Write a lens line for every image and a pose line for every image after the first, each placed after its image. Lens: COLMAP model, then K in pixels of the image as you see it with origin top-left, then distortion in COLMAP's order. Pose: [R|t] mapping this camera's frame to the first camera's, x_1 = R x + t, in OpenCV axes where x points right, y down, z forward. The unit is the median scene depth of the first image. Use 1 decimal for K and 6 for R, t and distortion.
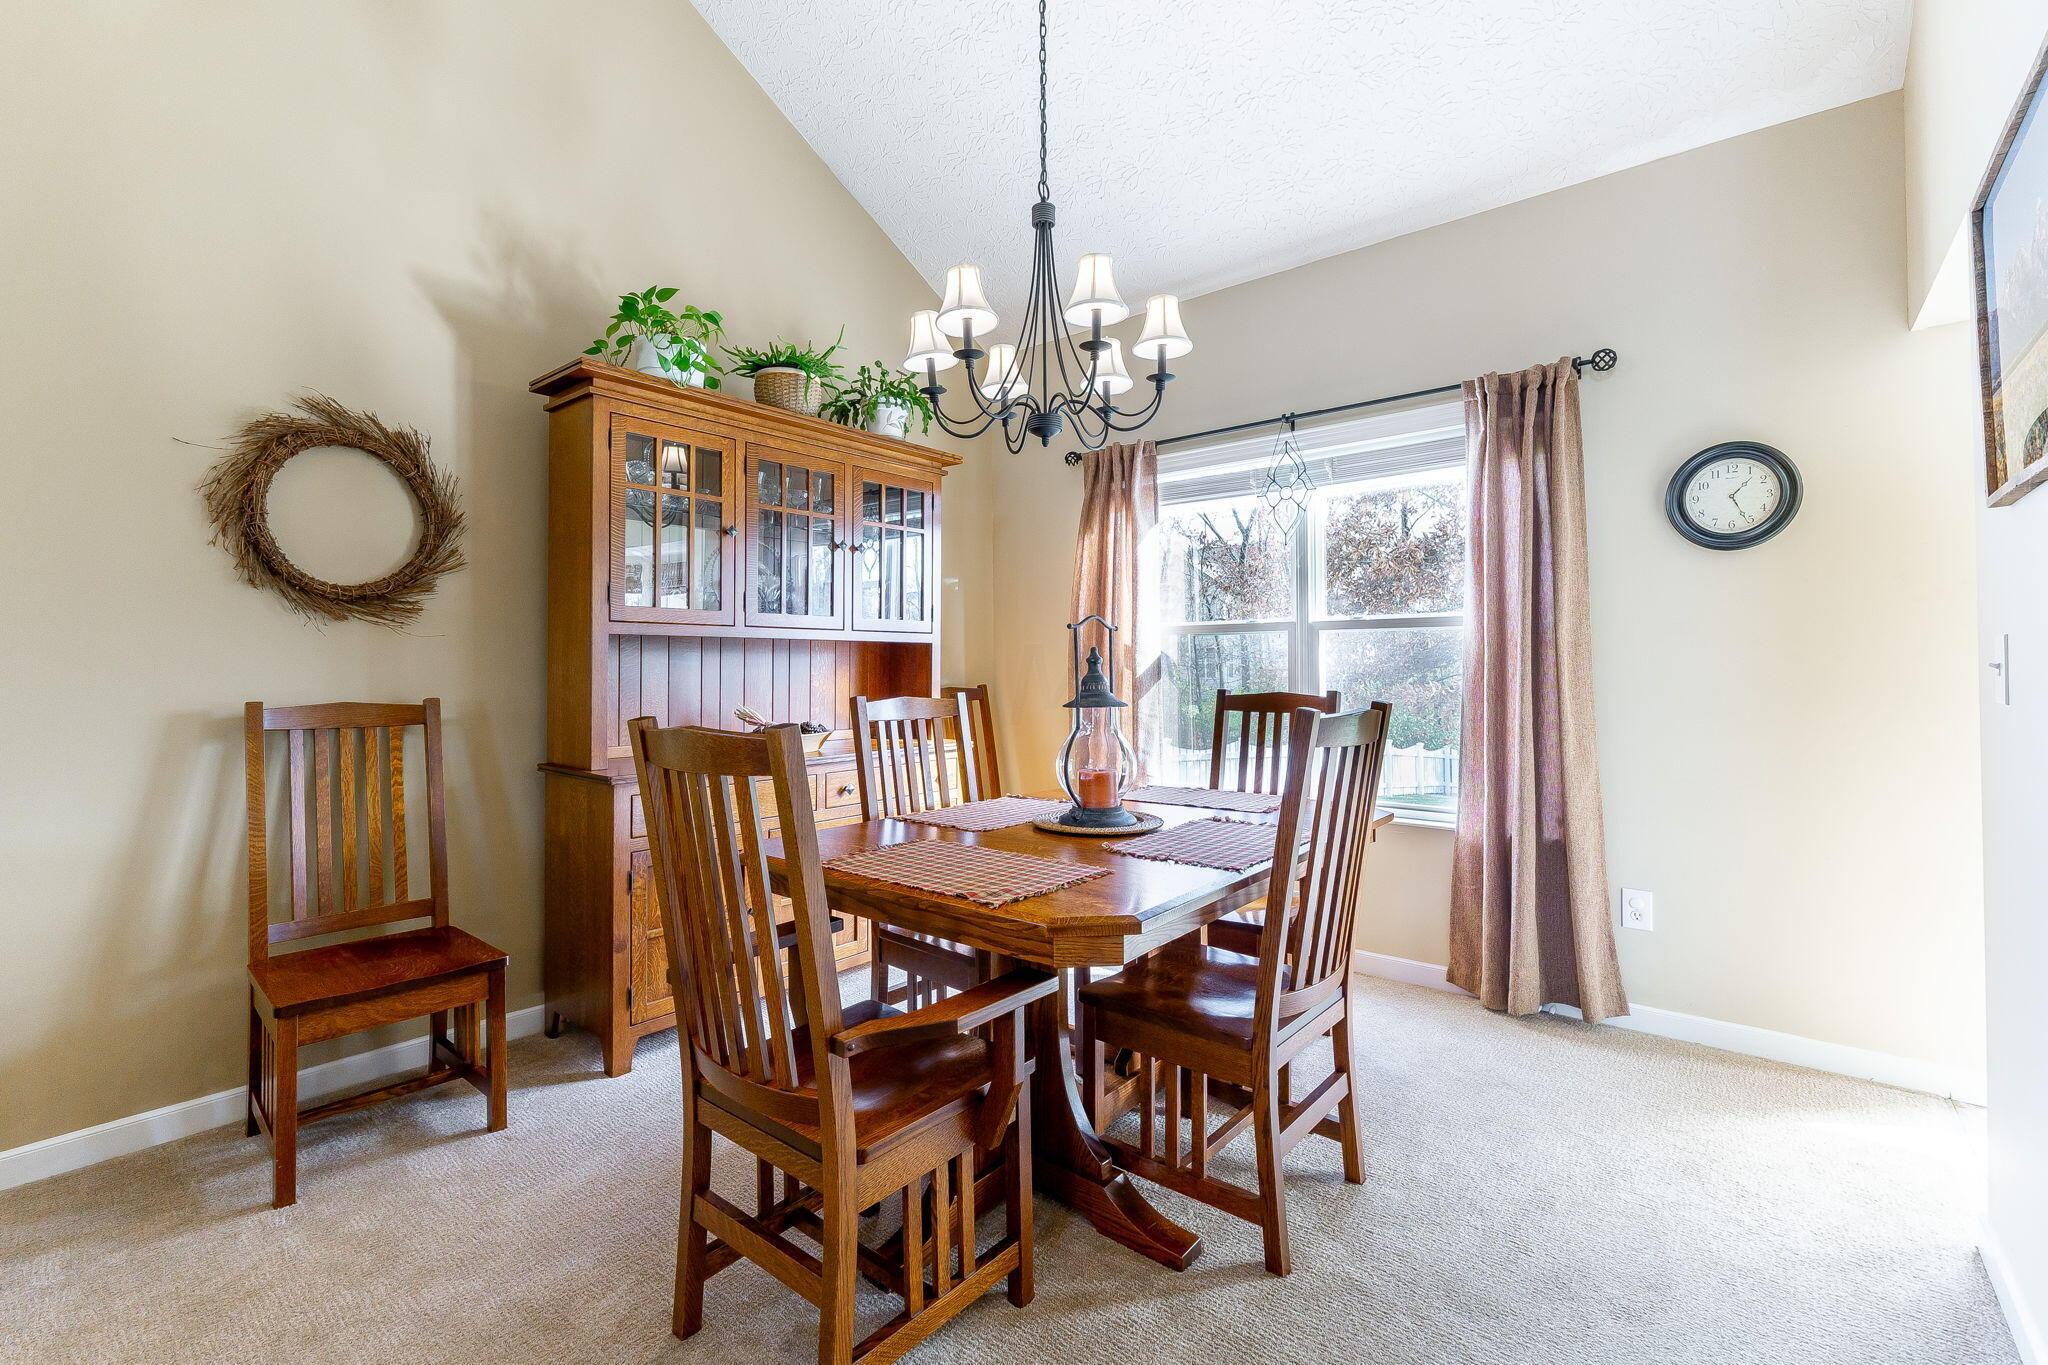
lens RADIAL K [[884.5, 0, 1020.8], [0, 884.5, 648.7], [0, 0, 1]] dist [-0.004866, 0.000290]
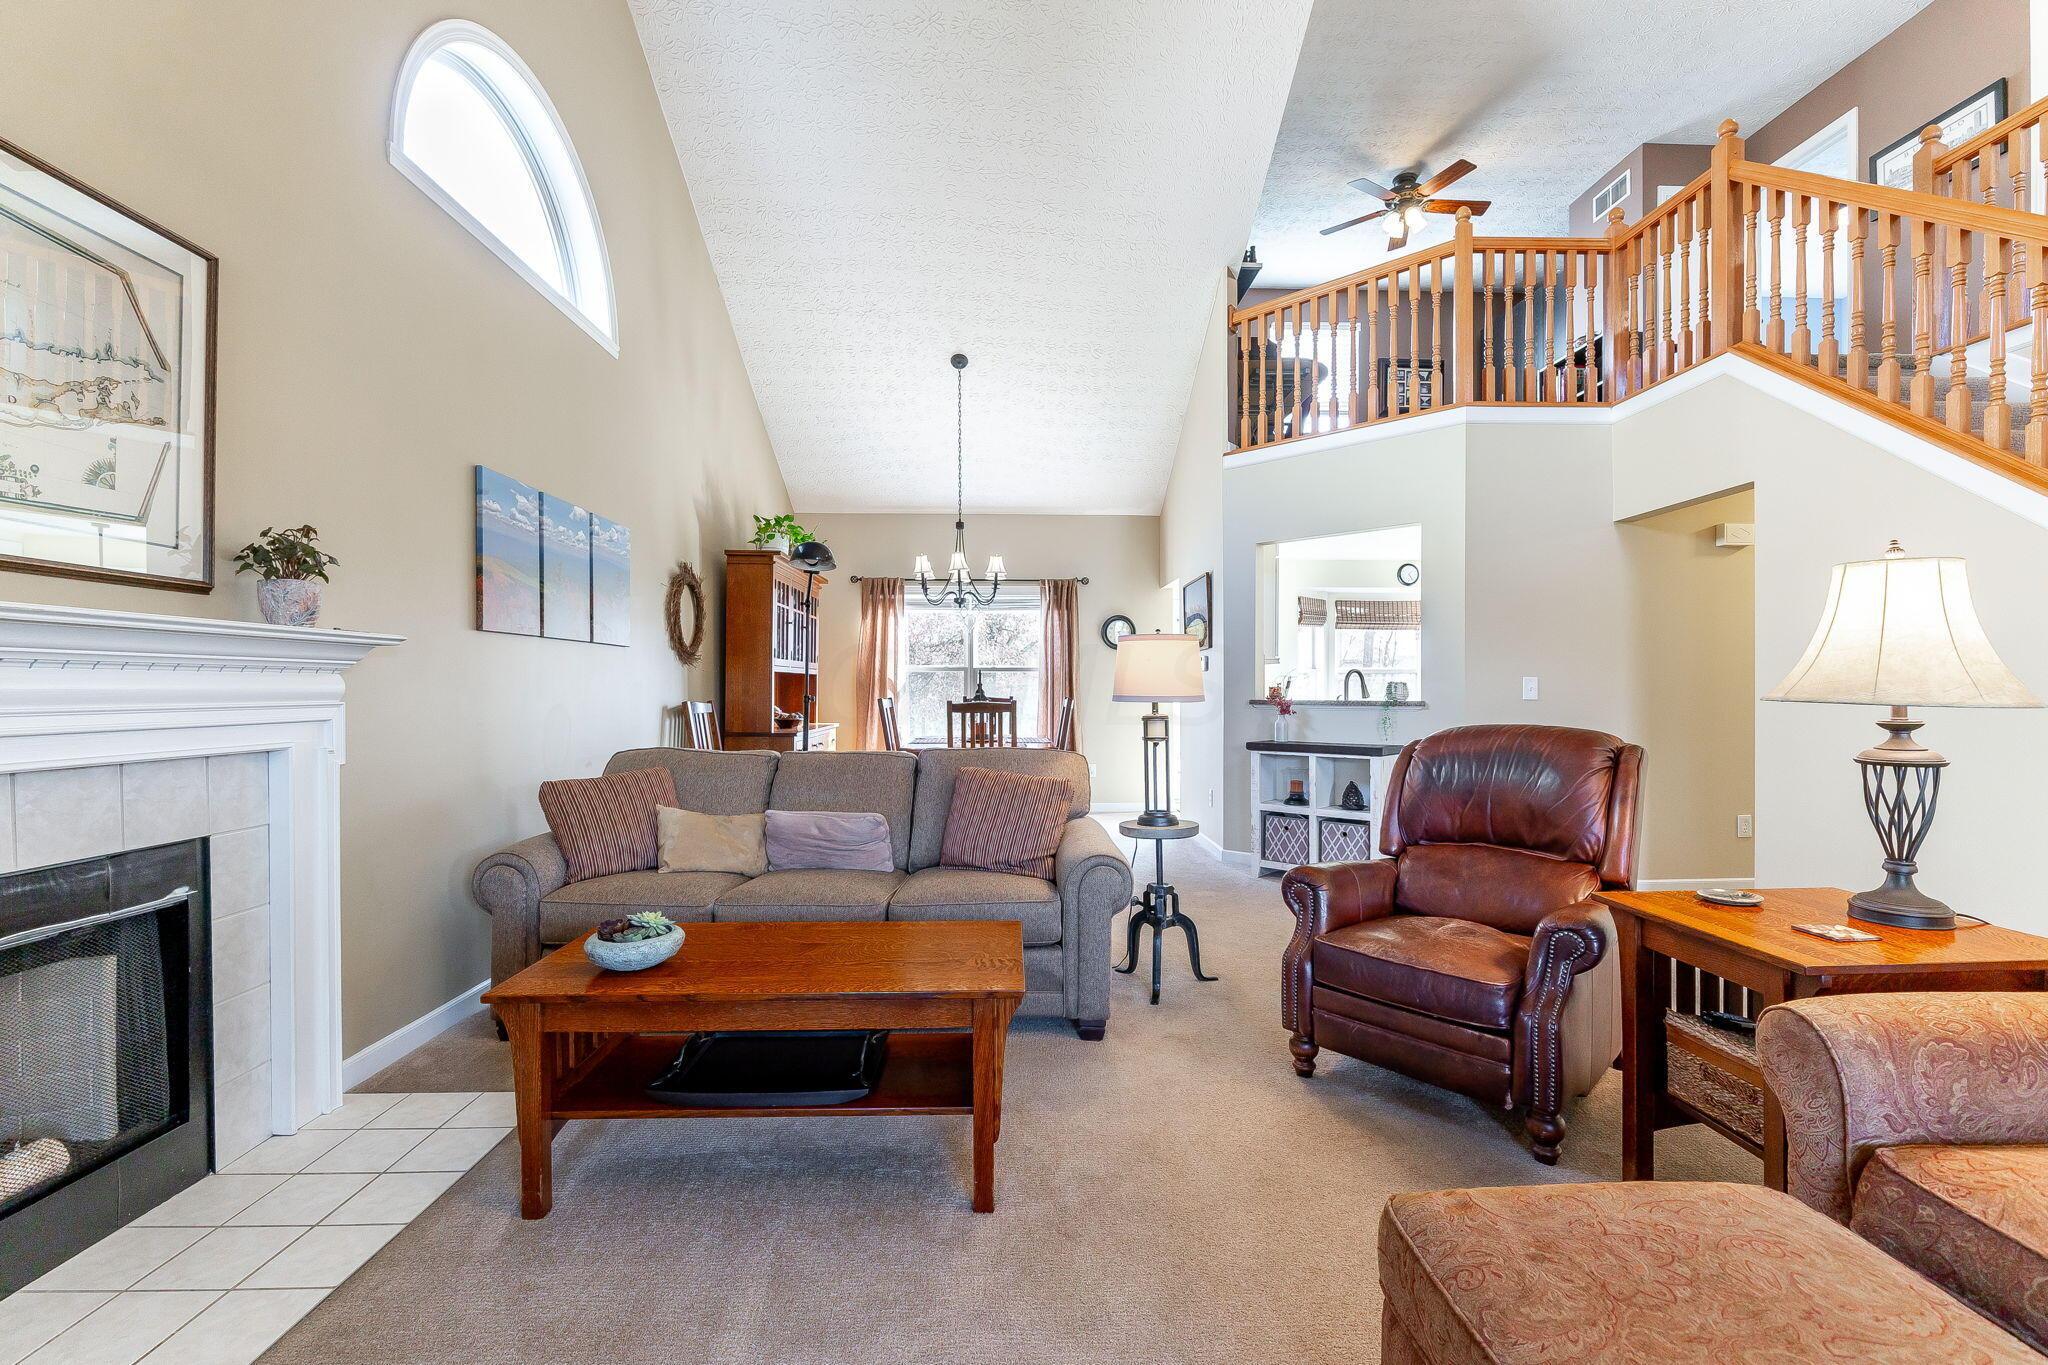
lens RADIAL K [[884.5, 0, 1034.0], [0, 884.5, 690.5], [0, 0, 1]] dist [-0.004866, 0.000290]
pose [[0.726755, -0.000825, 0.686896, -1.377017], [-0.014048, 0.999772, 0.016065, -0.012768], [-0.686753, -0.021325, 0.726578, -0.946033]]
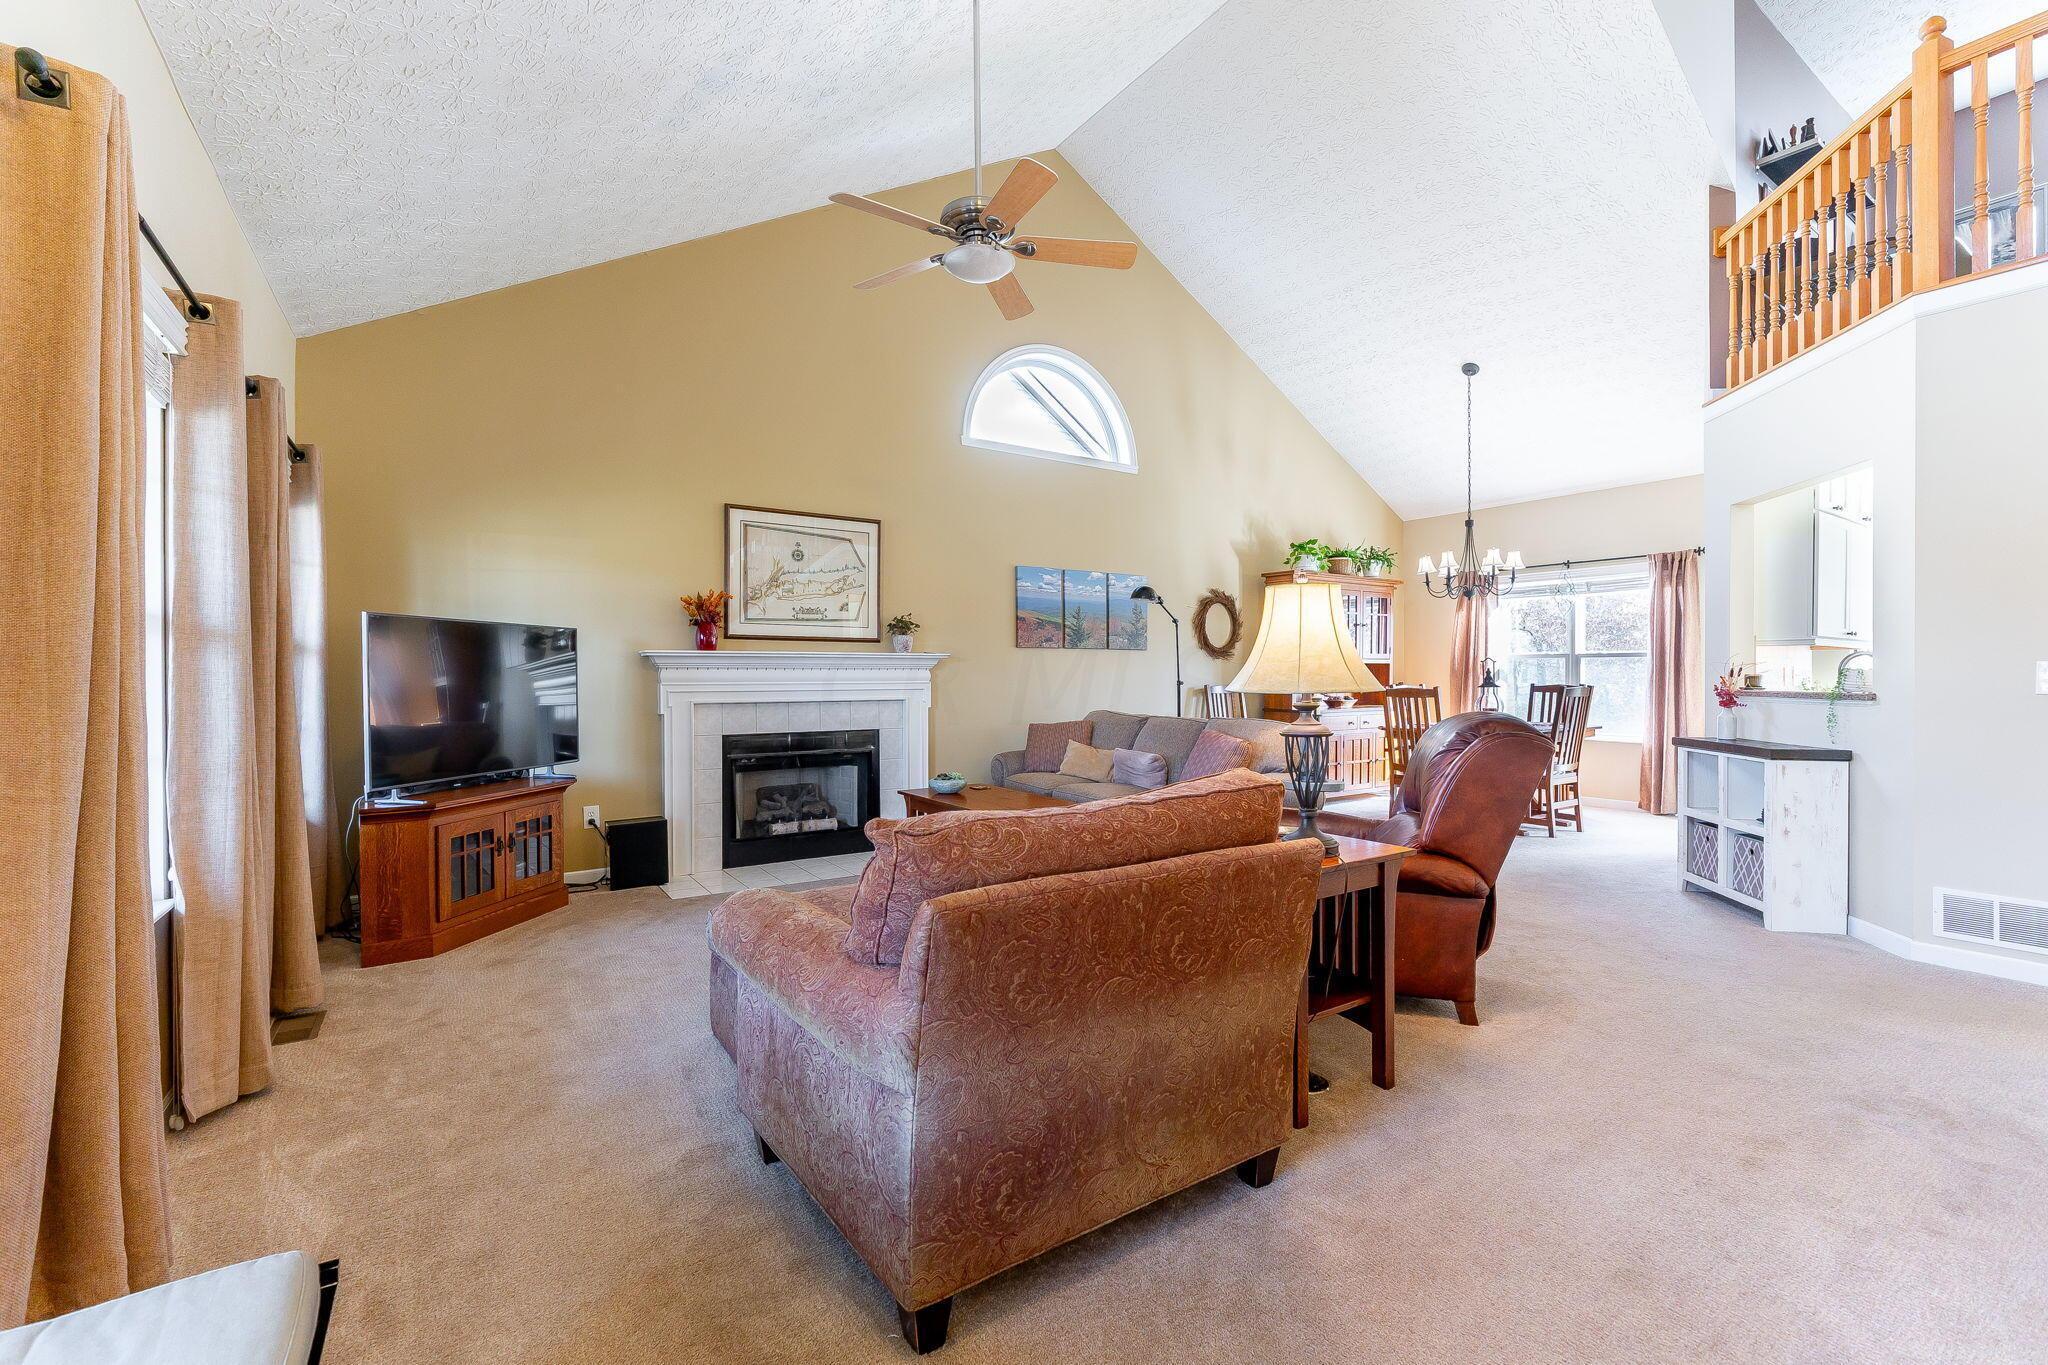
lens RADIAL K [[884.5, 0, 1016.3], [0, 884.5, 678.6], [0, 0, 1]] dist [-0.004866, 0.000290]
pose [[0.960165, 0.001478, -0.279429, -0.485000], [0.005781, 0.999667, 0.025153, -0.038226], [0.279373, -0.025767, 0.959837, -1.833468]]
